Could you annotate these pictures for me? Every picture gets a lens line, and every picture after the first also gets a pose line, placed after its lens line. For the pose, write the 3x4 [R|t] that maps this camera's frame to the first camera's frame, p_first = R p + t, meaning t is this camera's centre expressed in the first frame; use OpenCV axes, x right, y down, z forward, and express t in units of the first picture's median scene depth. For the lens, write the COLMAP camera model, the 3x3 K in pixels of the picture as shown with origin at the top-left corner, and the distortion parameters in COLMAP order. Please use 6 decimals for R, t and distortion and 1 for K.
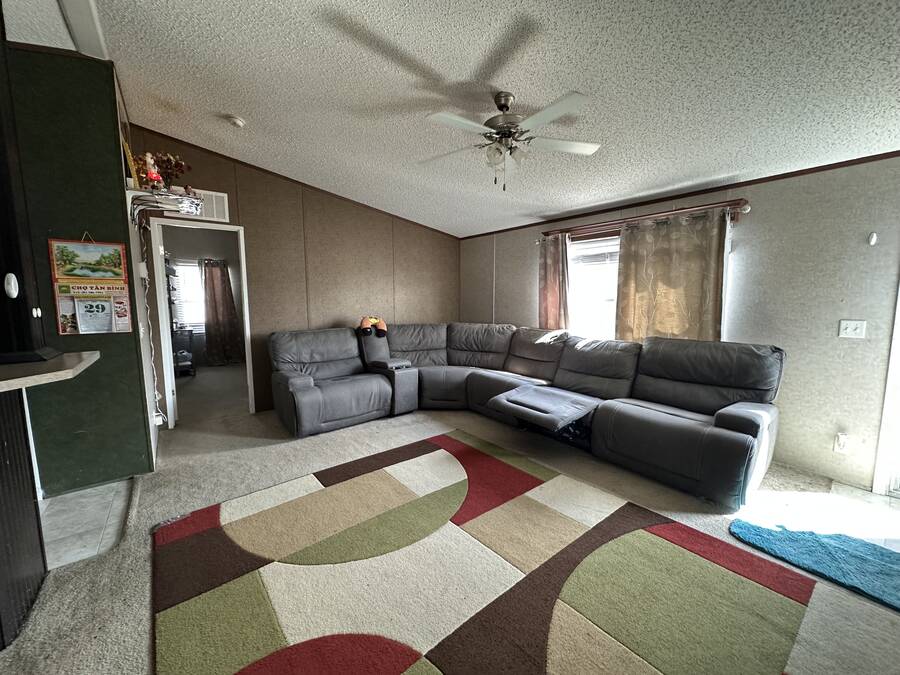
lens RADIAL K [[358.7, 0, 450.0], [0, 358.7, 337.5], [0, 0, 1]] dist [-0.001752, -0.000268]
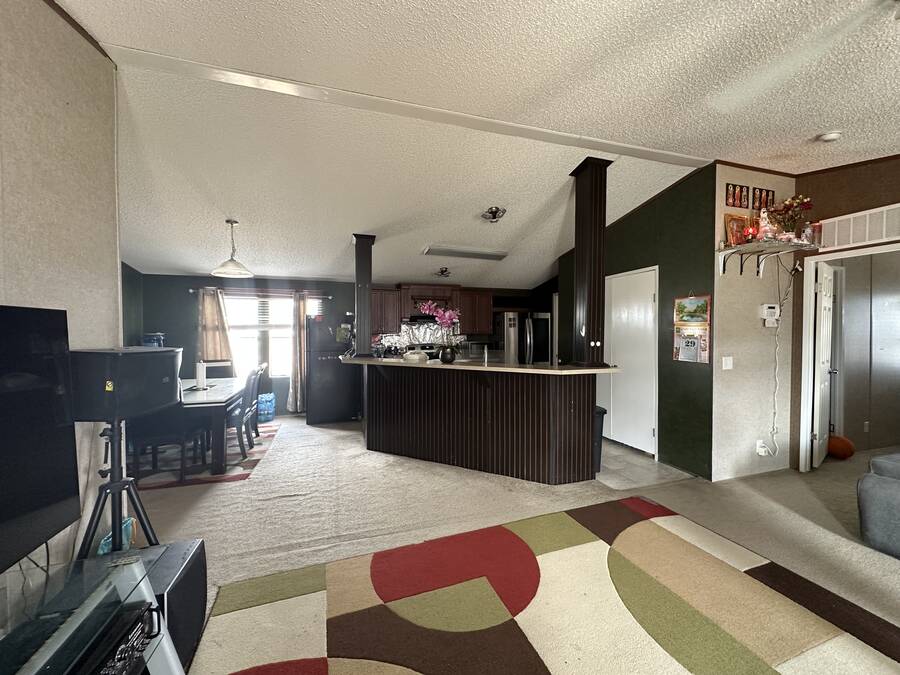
lens RADIAL K [[358.7, 0, 450.0], [0, 358.7, 337.5], [0, 0, 1]] dist [-0.001752, -0.000268]
pose [[-0.349400, 0.024292, -0.936659, 0.638612], [-0.103048, 0.992603, 0.064183, -0.096608], [0.931290, 0.118946, -0.344313, 0.596526]]
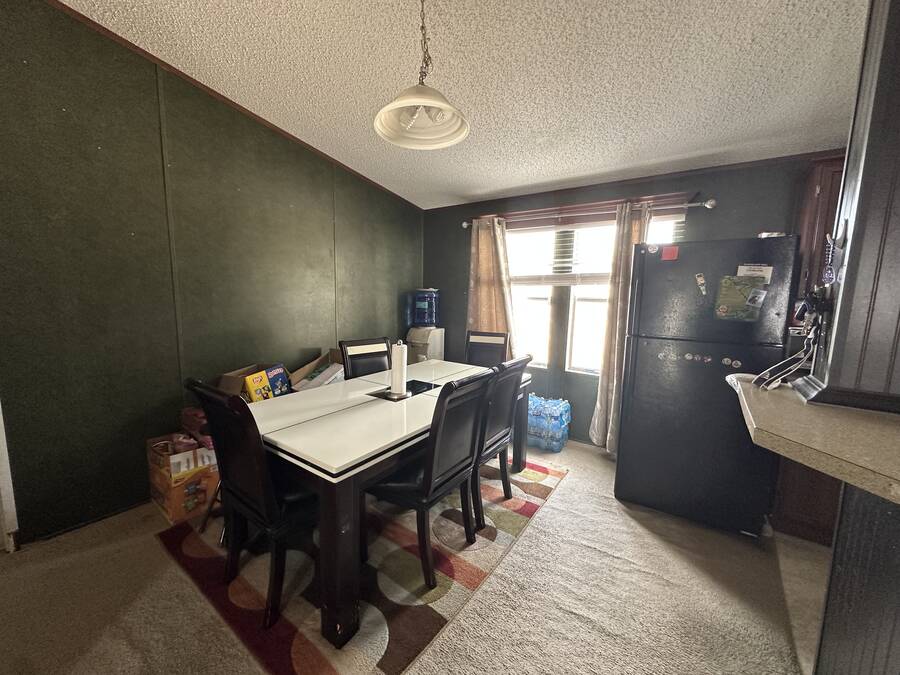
lens RADIAL K [[358.7, 0, 450.0], [0, 358.7, 337.5], [0, 0, 1]] dist [-0.001752, -0.000268]
pose [[-0.958896, 0.027703, -0.282403, 0.214721], [-0.041592, 0.970751, 0.236457, -0.046115], [0.280693, 0.238483, -0.929697, 0.257782]]
